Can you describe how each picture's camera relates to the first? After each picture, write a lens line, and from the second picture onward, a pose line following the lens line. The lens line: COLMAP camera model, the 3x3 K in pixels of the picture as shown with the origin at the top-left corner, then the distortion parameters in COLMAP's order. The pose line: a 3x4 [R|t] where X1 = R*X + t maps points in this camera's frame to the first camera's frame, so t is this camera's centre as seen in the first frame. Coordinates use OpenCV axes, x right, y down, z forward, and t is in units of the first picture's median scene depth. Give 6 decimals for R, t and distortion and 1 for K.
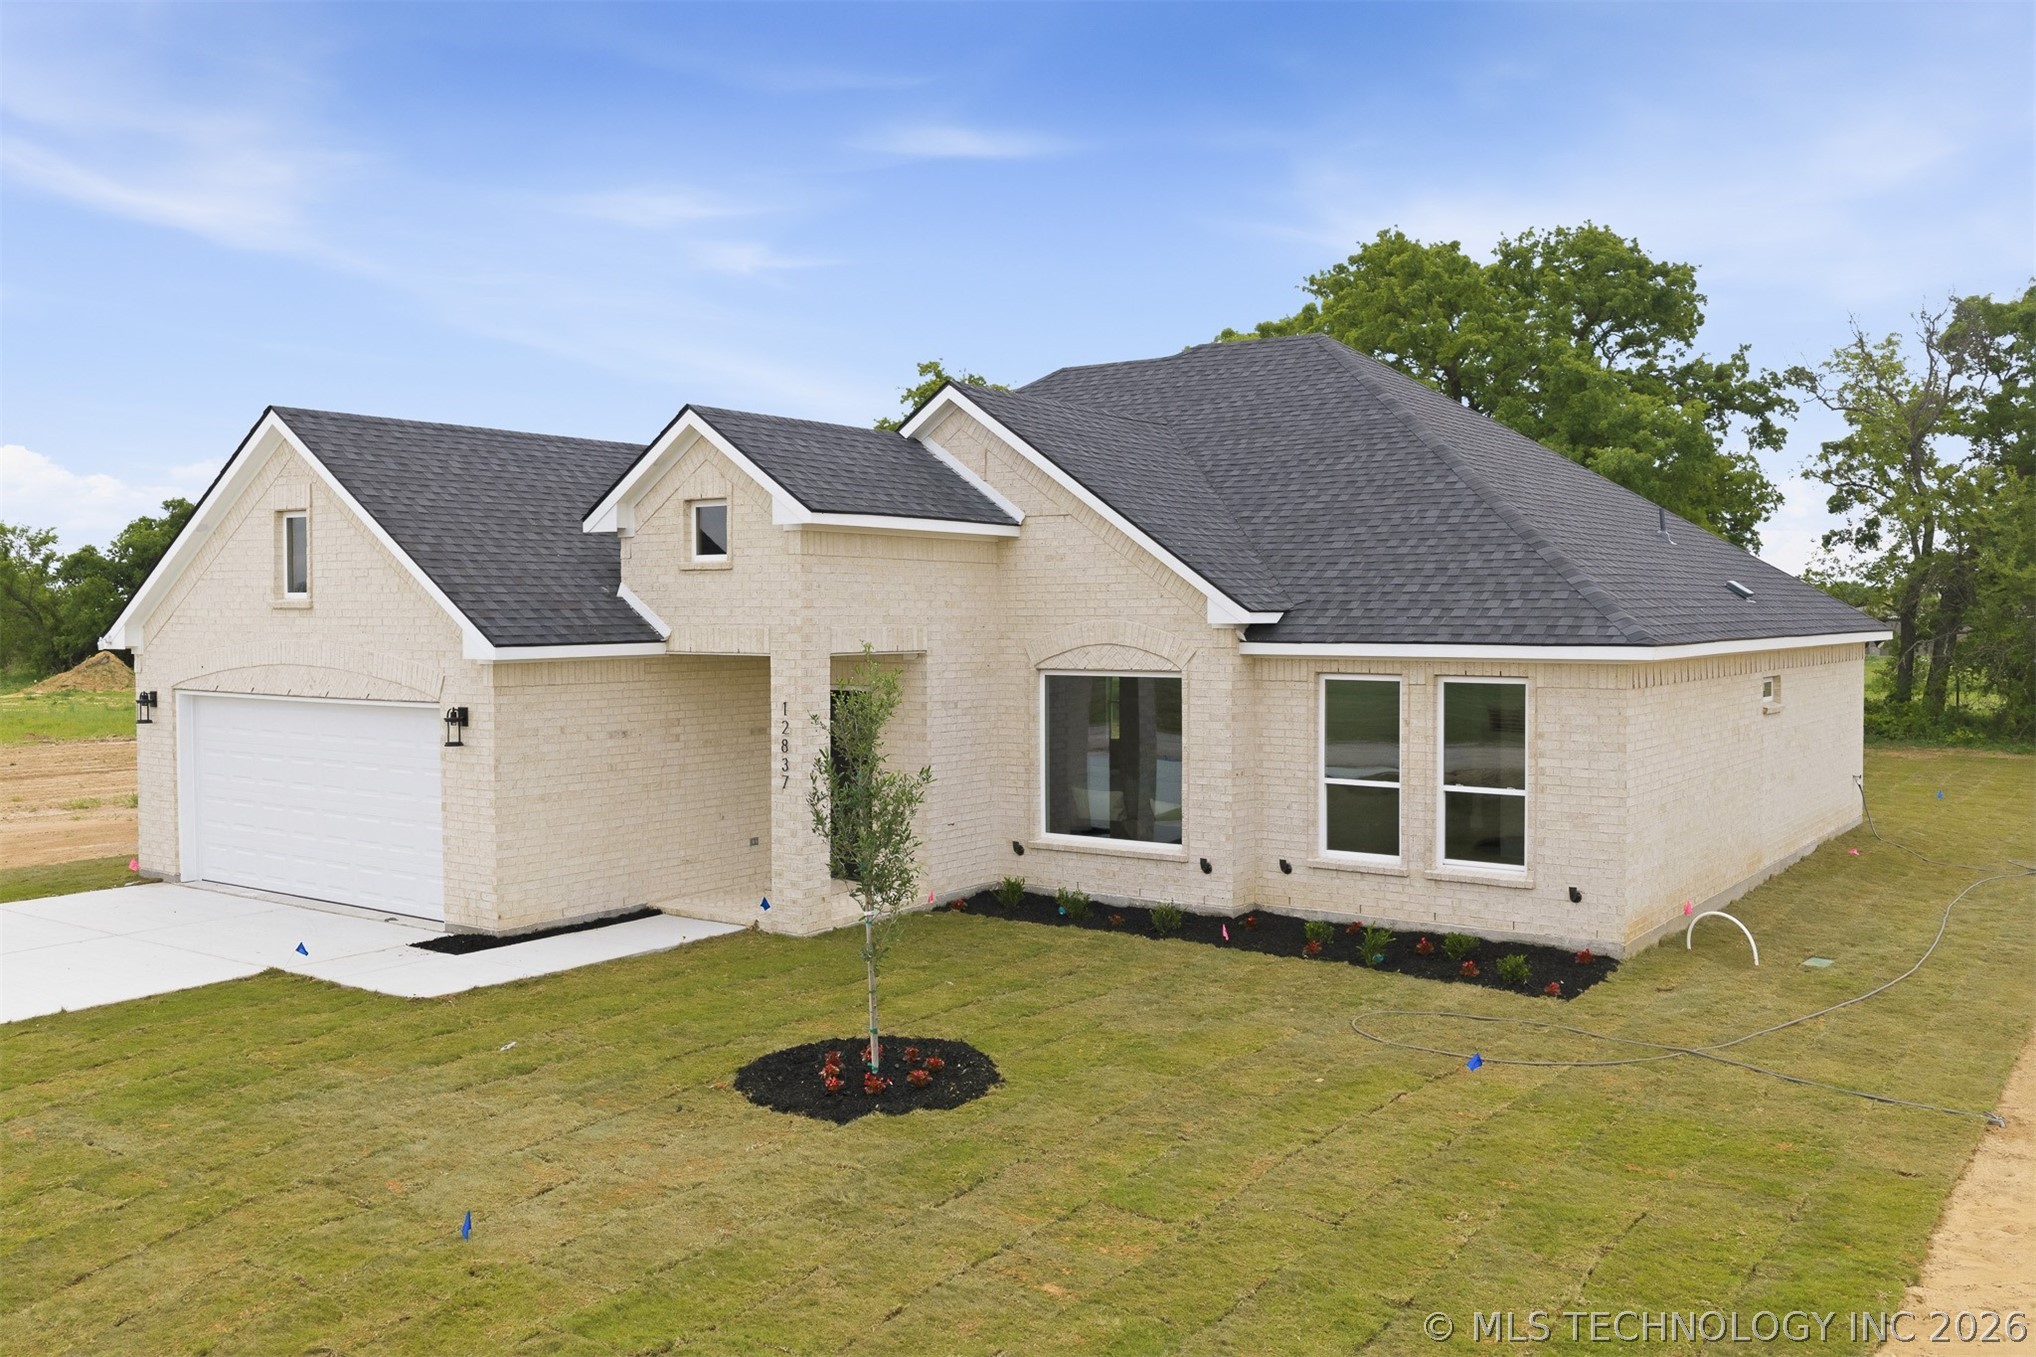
lens RADIAL K [[1678.9, 0, 1028.2], [0, 1678.9, 669.8], [0, 0, 1]] dist [0.020228, -0.010171]
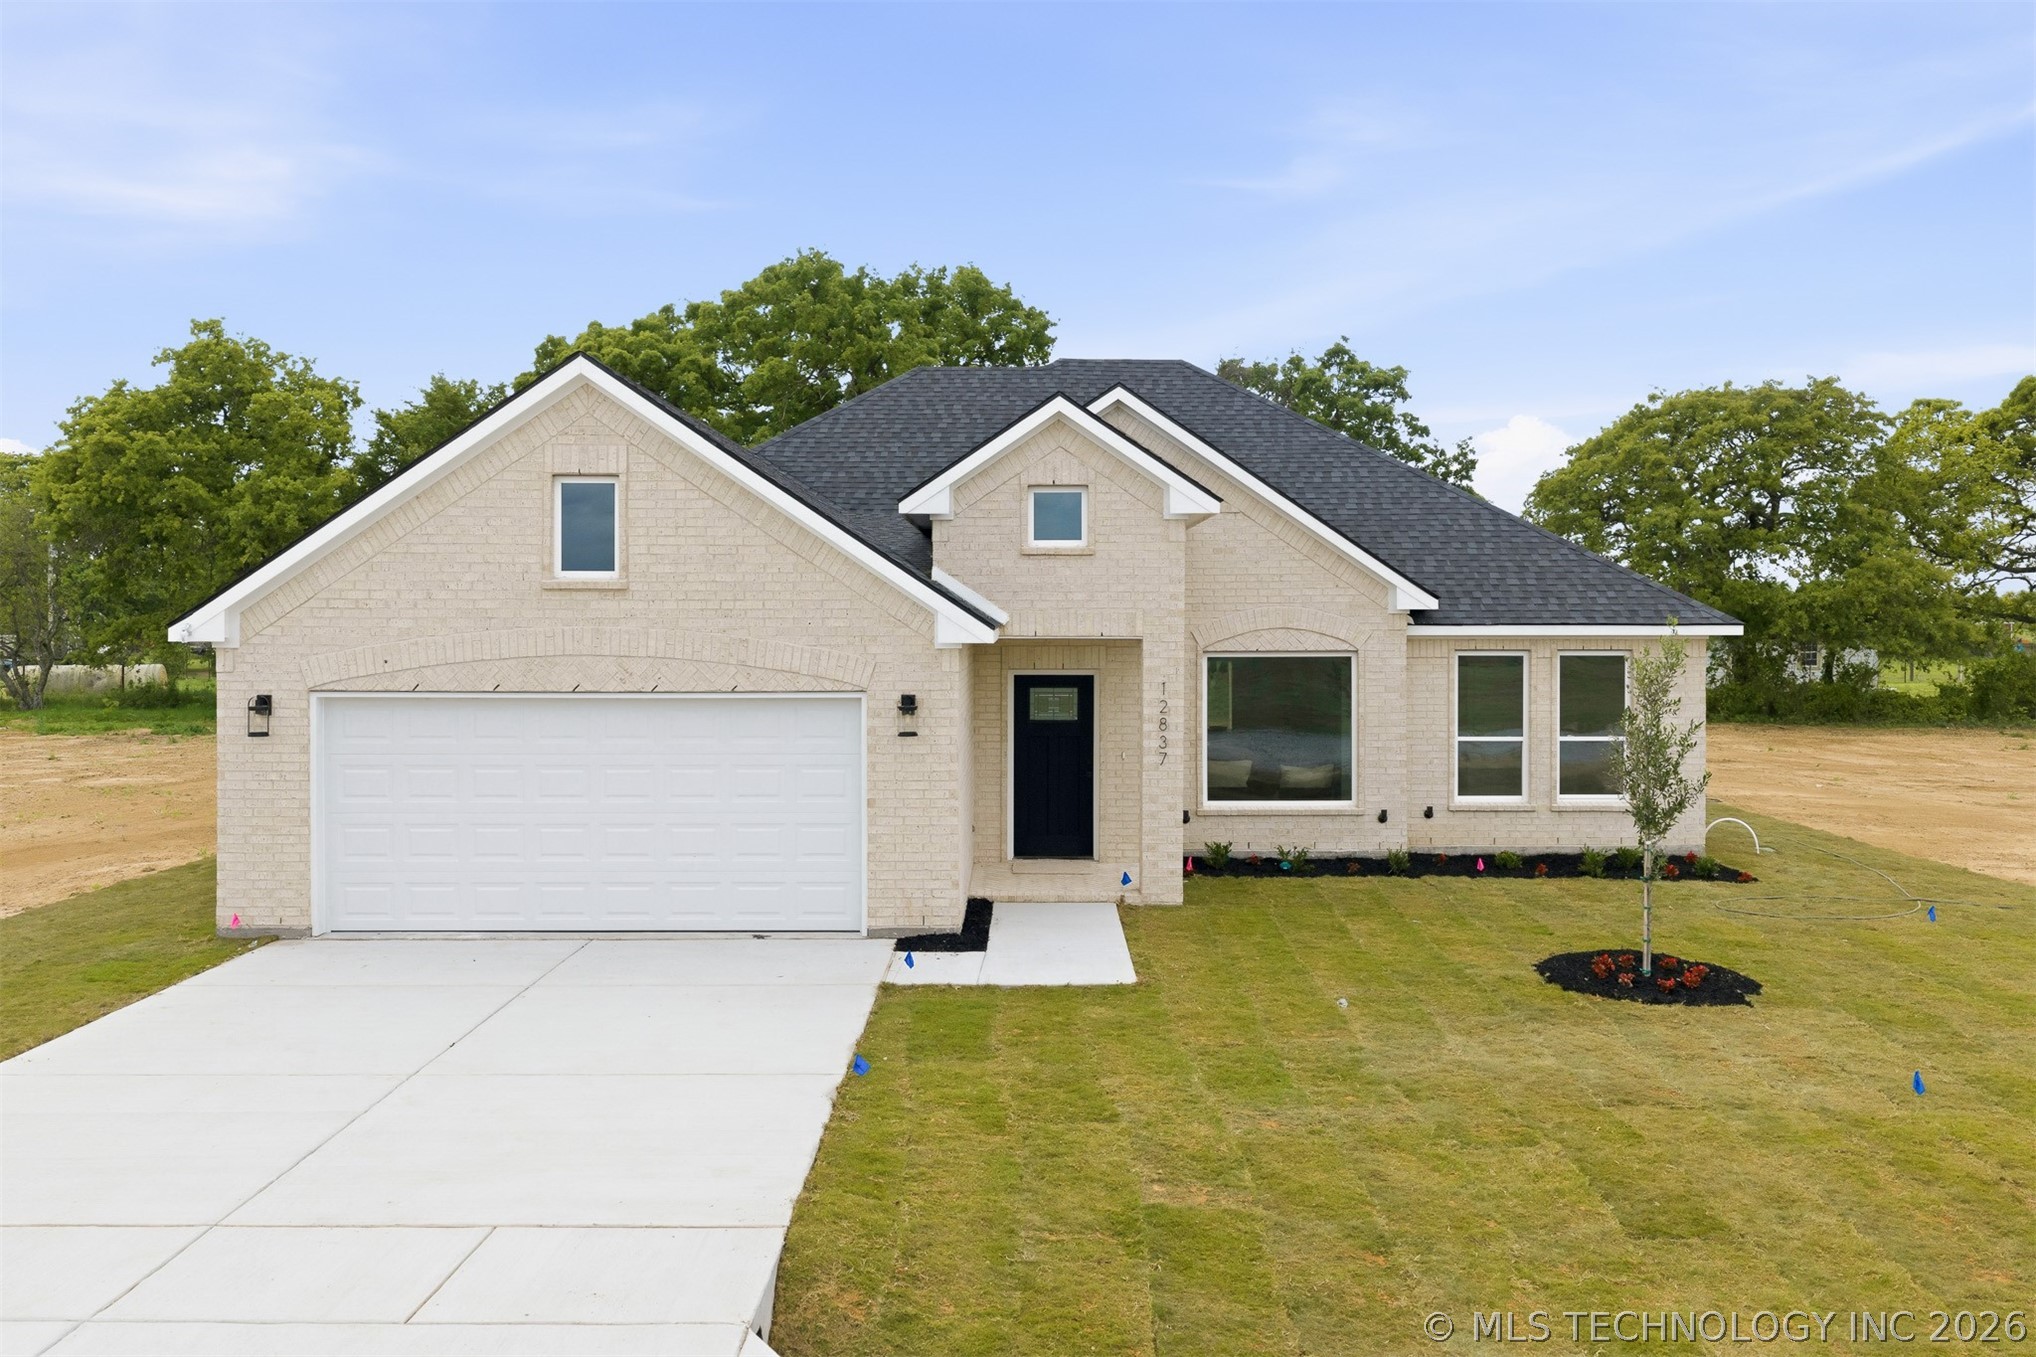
lens RADIAL K [[1692.2, 0, 1018.0], [0, 1692.2, 637.8], [0, 0, 1]] dist [0.024626, -0.004414]
pose [[0.814712, -0.006337, 0.579832, -0.790462], [0.019241, 0.999685, -0.016110, 0.006387], [-0.579547, 0.024282, 0.814577, 0.180932]]
